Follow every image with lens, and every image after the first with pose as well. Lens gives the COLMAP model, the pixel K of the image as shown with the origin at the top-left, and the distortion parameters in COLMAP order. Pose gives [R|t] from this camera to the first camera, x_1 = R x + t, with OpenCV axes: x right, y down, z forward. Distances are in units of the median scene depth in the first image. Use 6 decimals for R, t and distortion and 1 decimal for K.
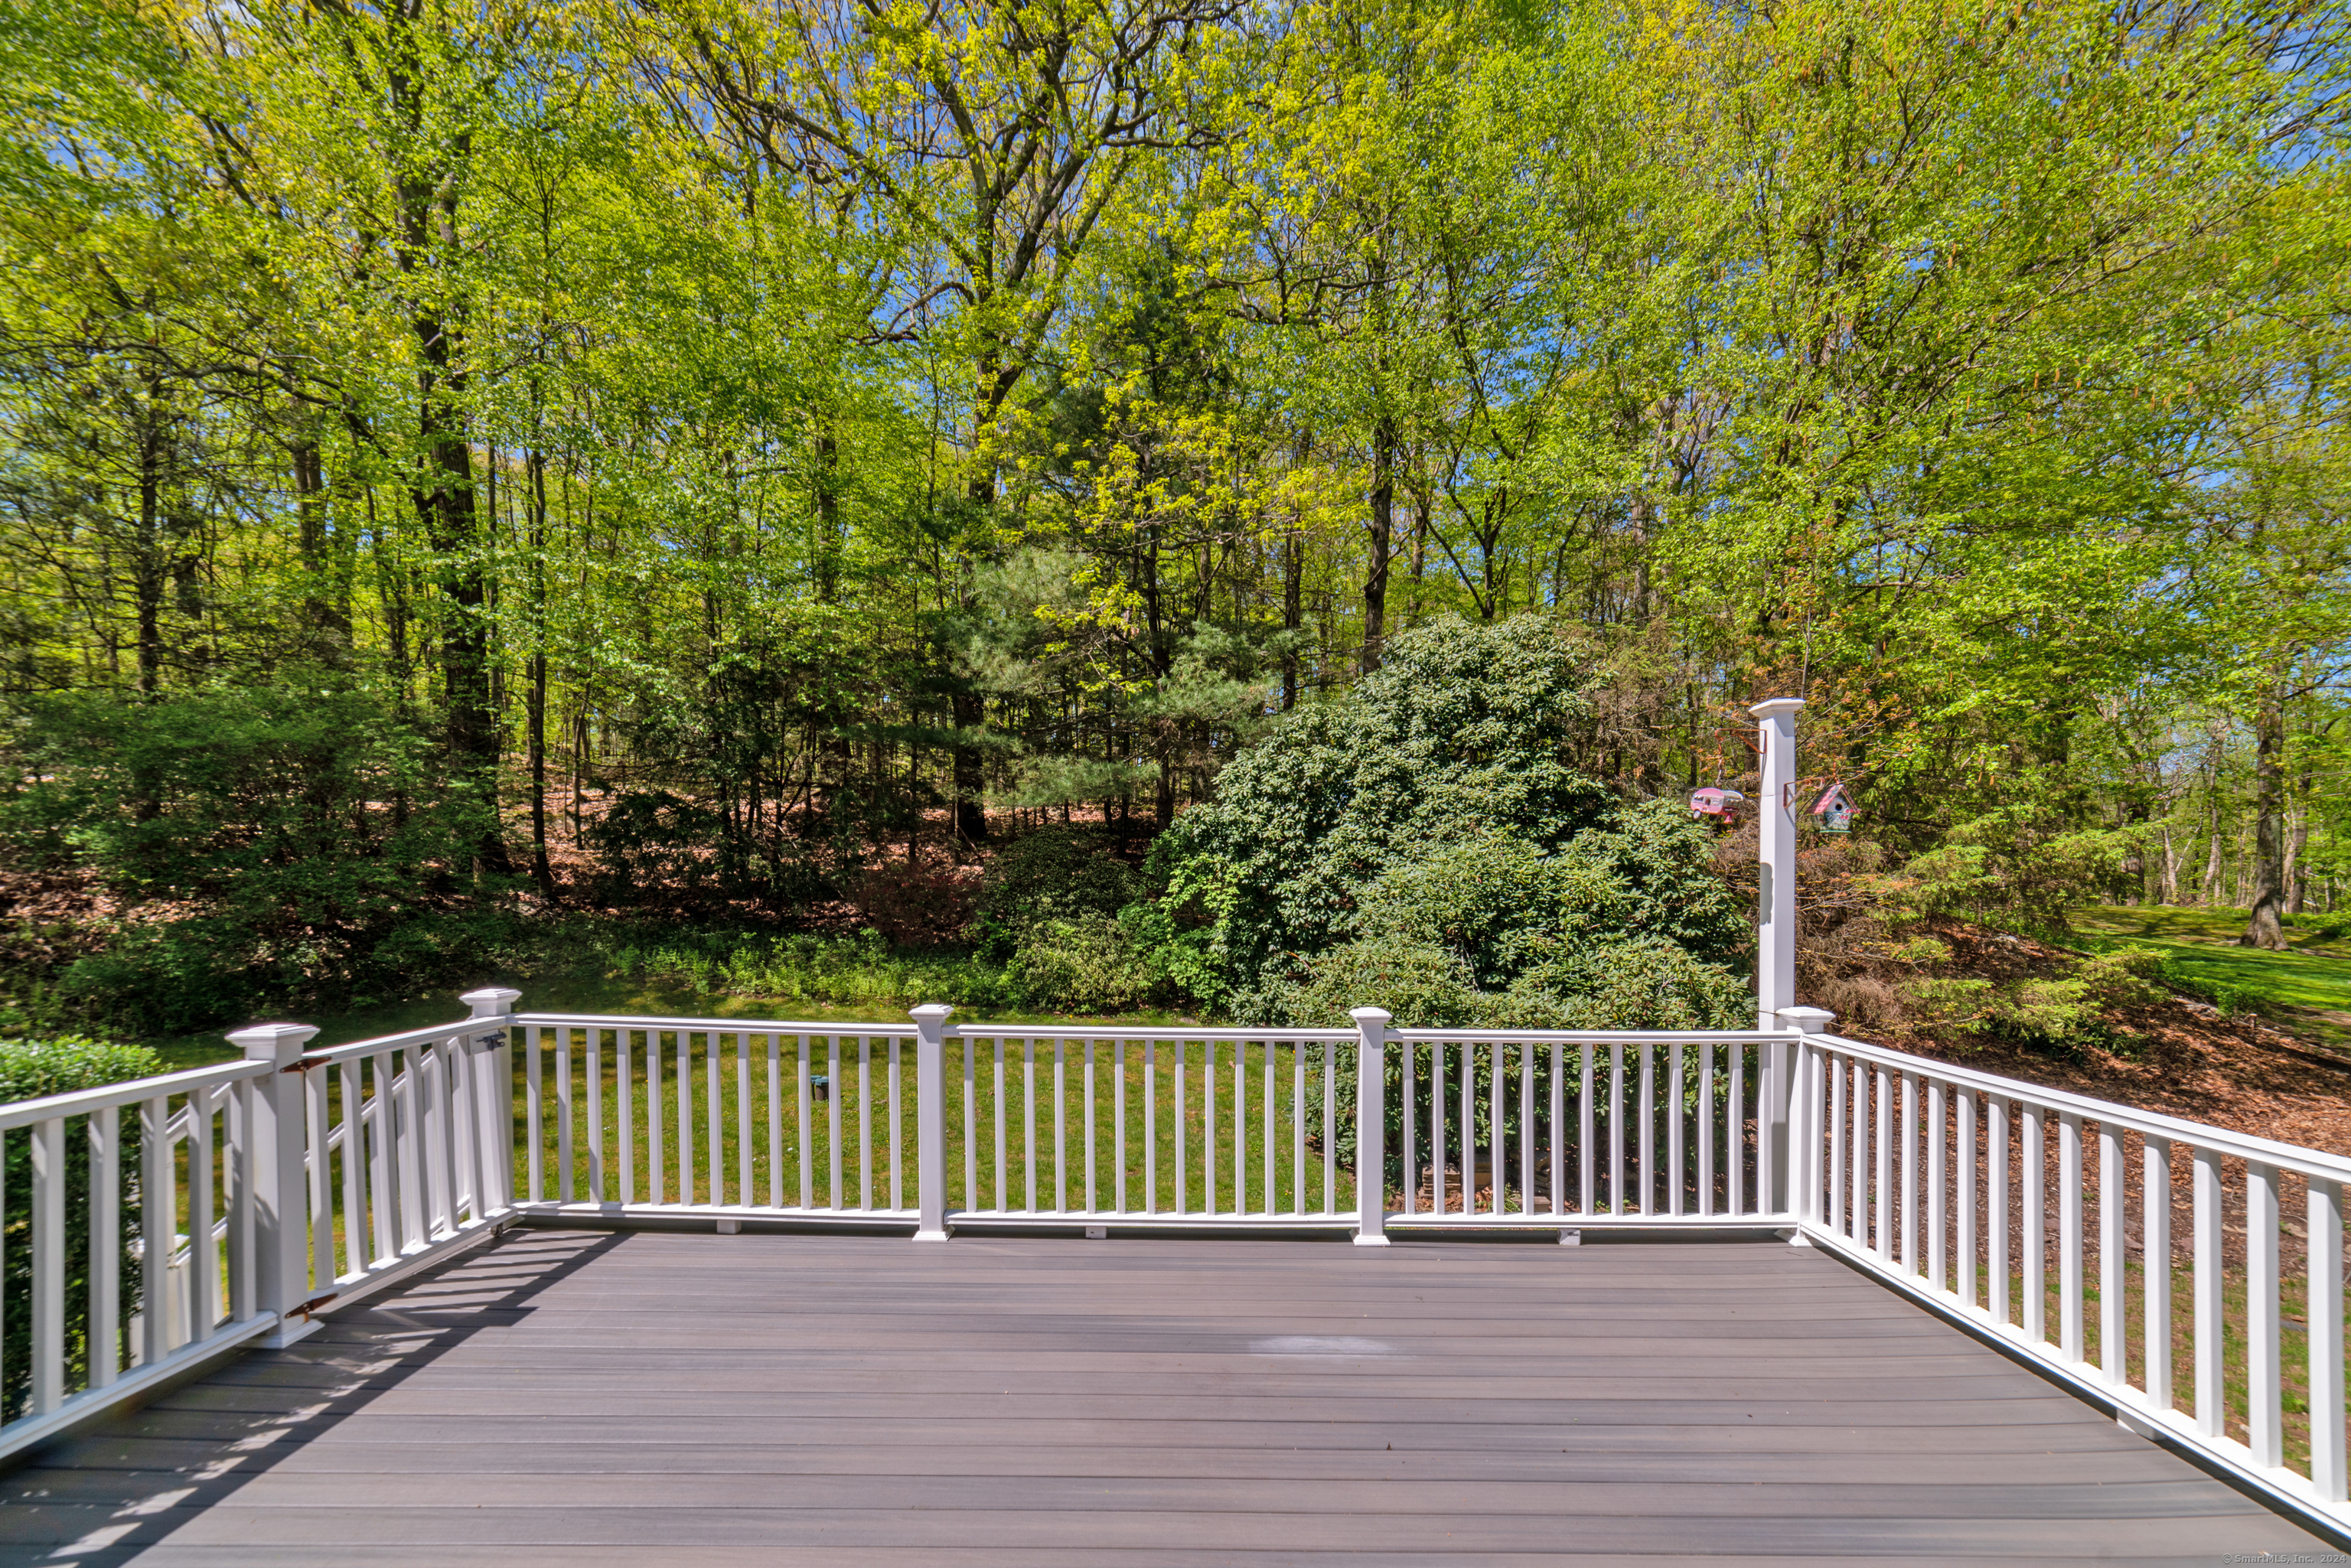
lens RADIAL K [[948.0, 0, 1181.4], [0, 948.0, 898.6], [0, 0, 1]] dist [0.000205, 0.000552]
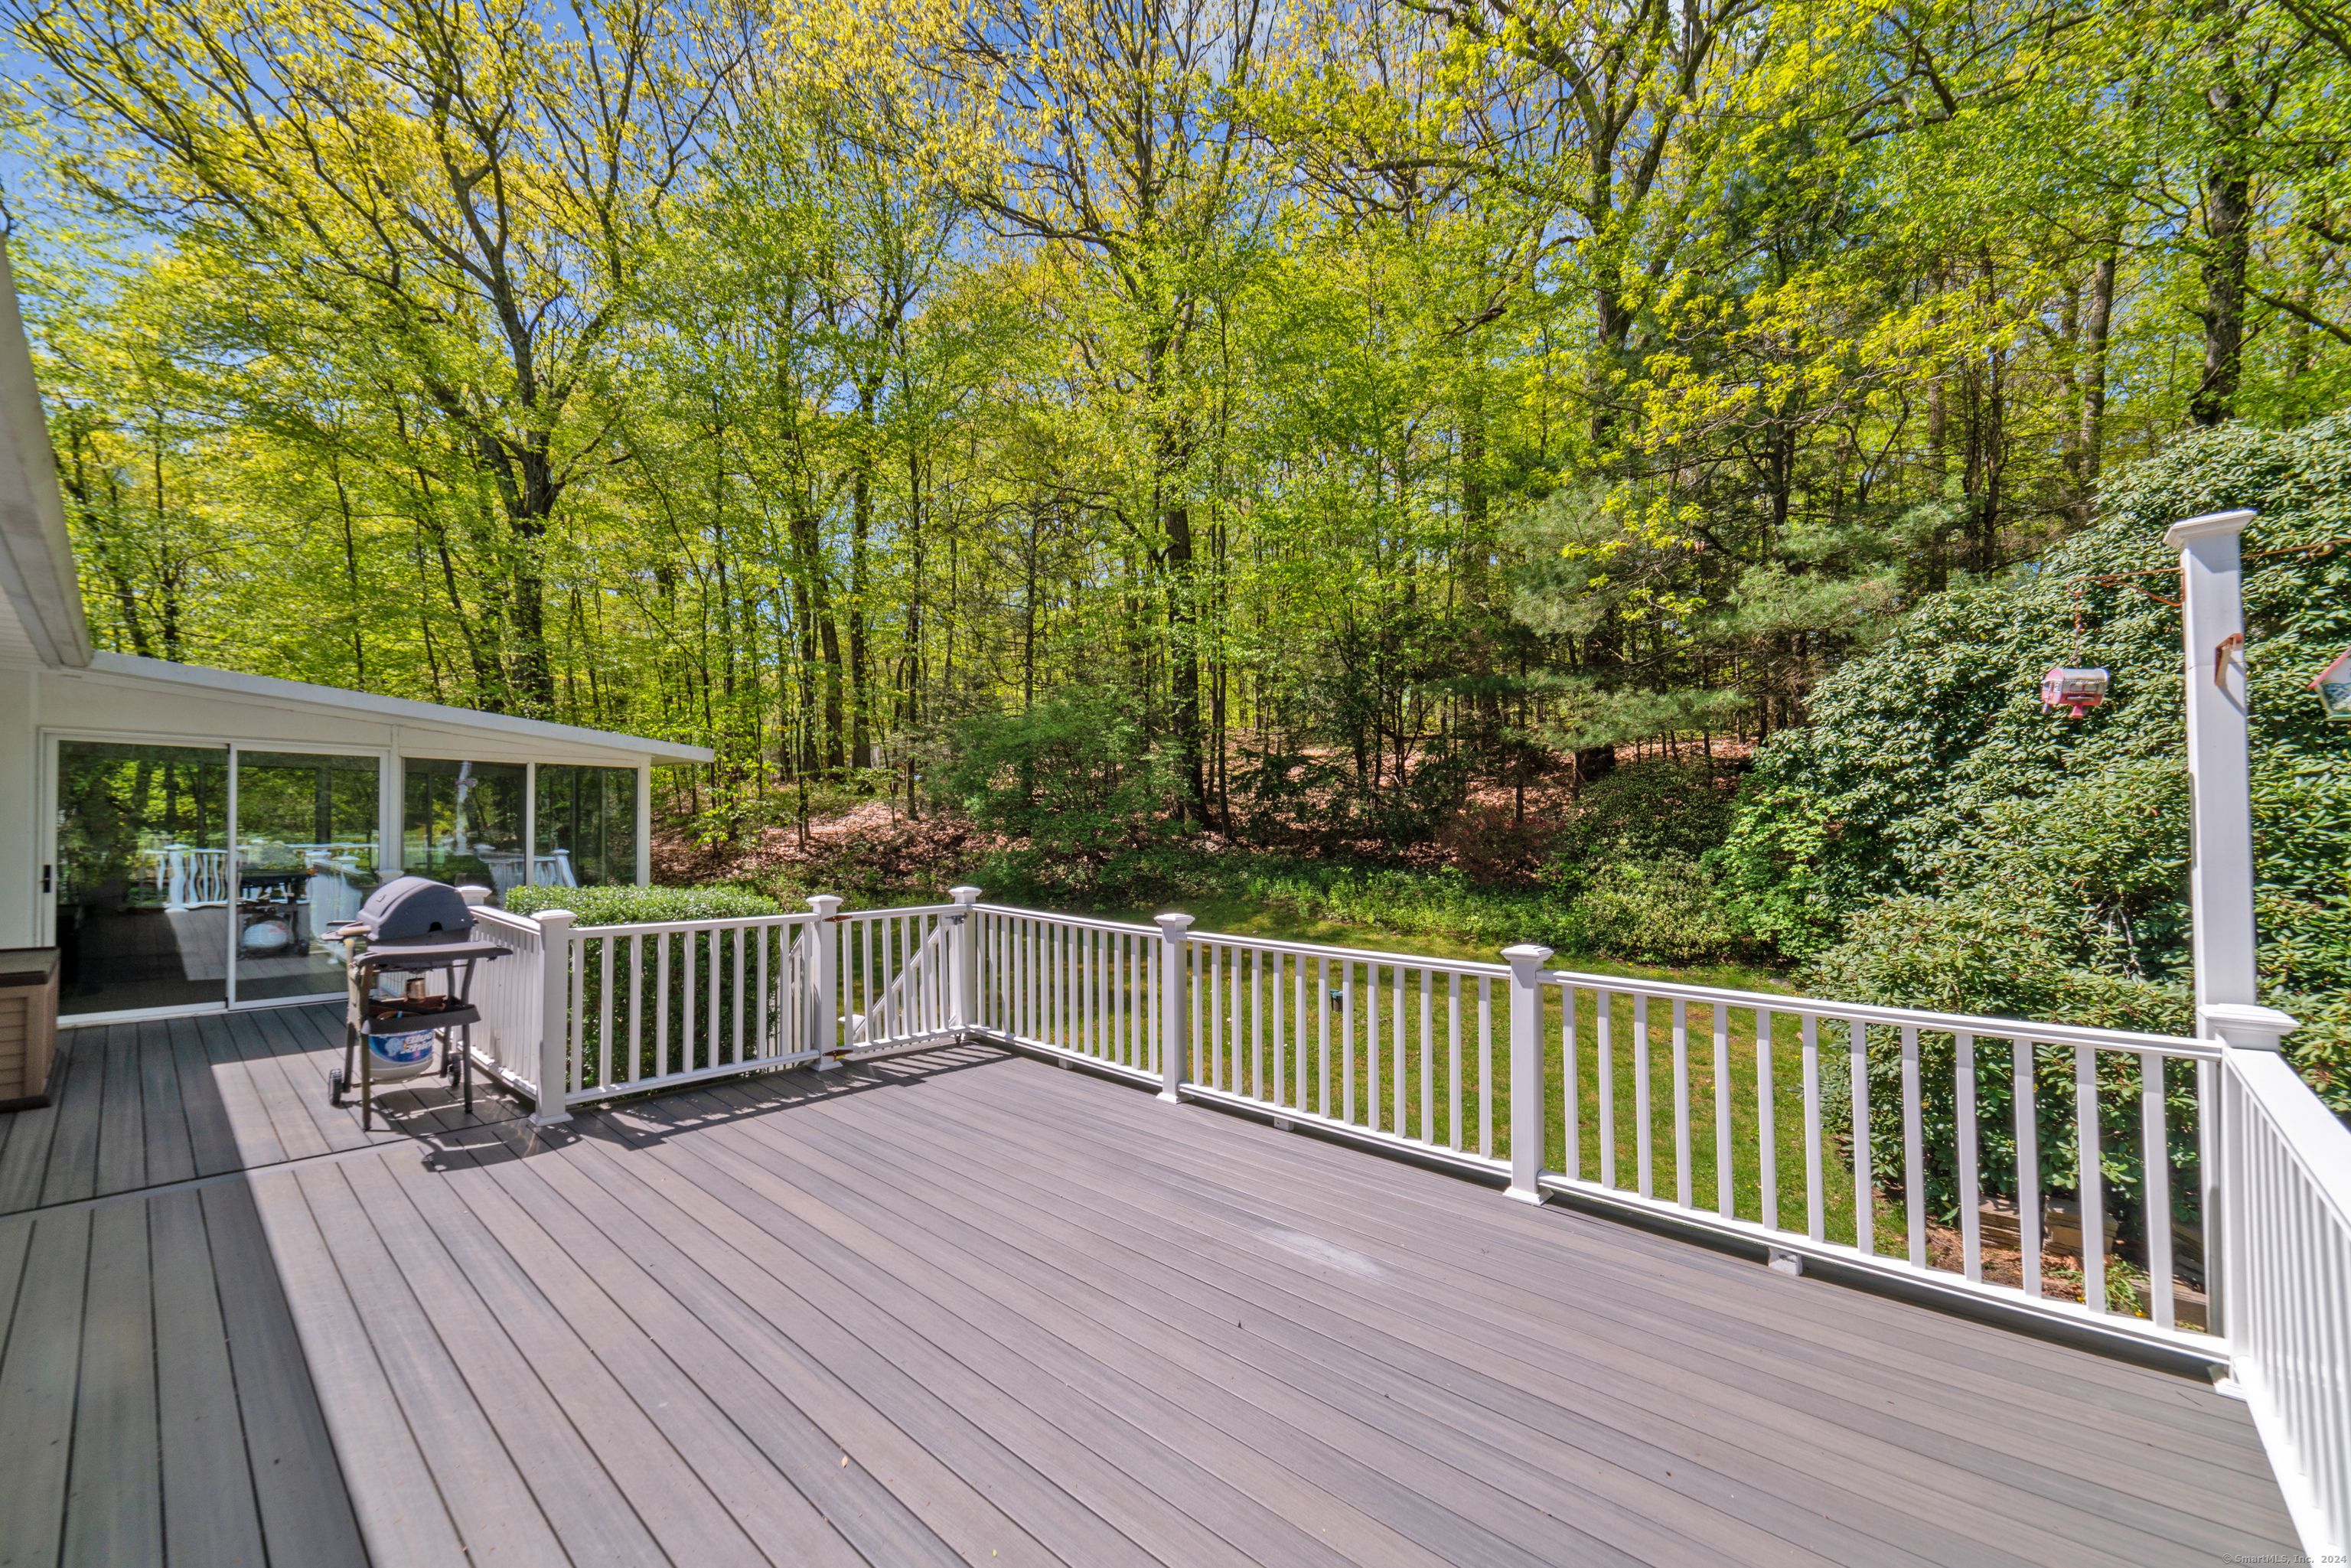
lens RADIAL K [[898.8, 0, 1166.2], [0, 898.8, 805.2], [0, 0, 1]] dist [-0.007442, 0.000253]
pose [[0.743449, -0.020442, -0.668480, 0.162884], [-0.007045, 0.999238, -0.038392, 0.004177], [0.668755, 0.033252, 0.742739, 0.030488]]
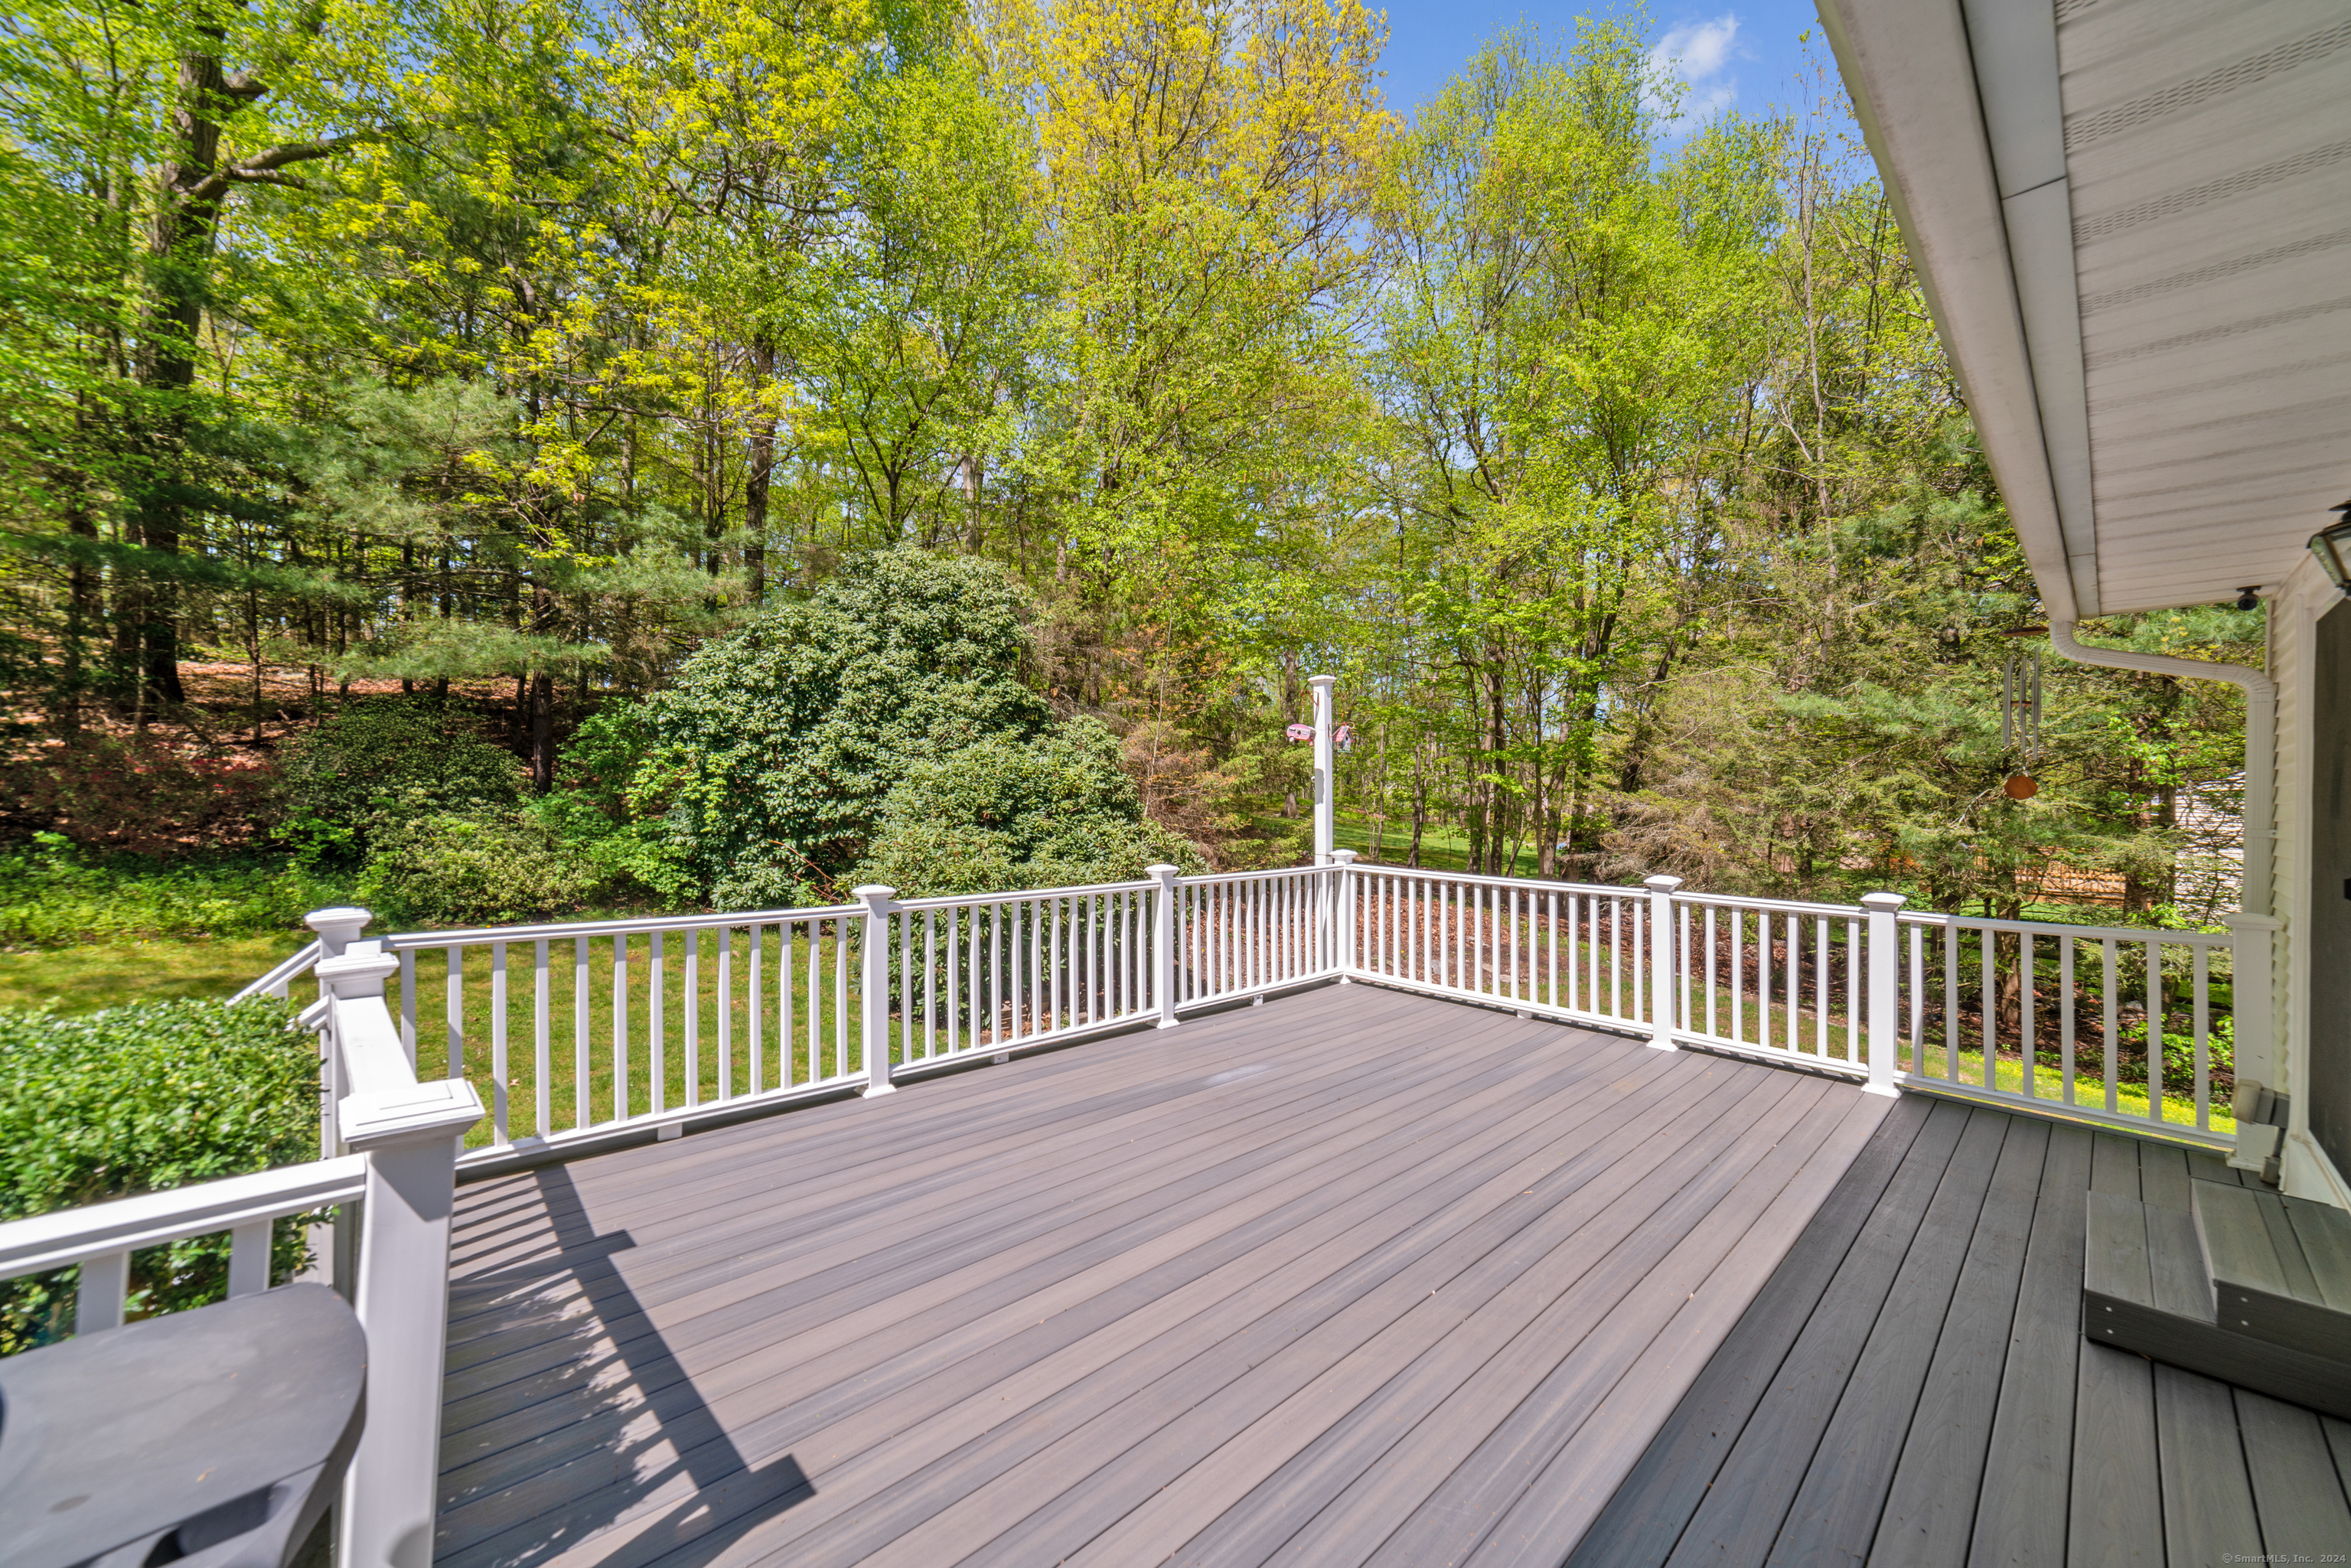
lens RADIAL K [[867.5, 0, 1175.5], [0, 867.5, 784.0], [0, 0, 1]] dist [-0.000777, 0.000071]
pose [[0.742144, 0.001800, 0.670238, -0.211740], [0.000289, 0.999995, -0.003006, -0.002599], [-0.670240, 0.002425, 0.742140, -0.003068]]
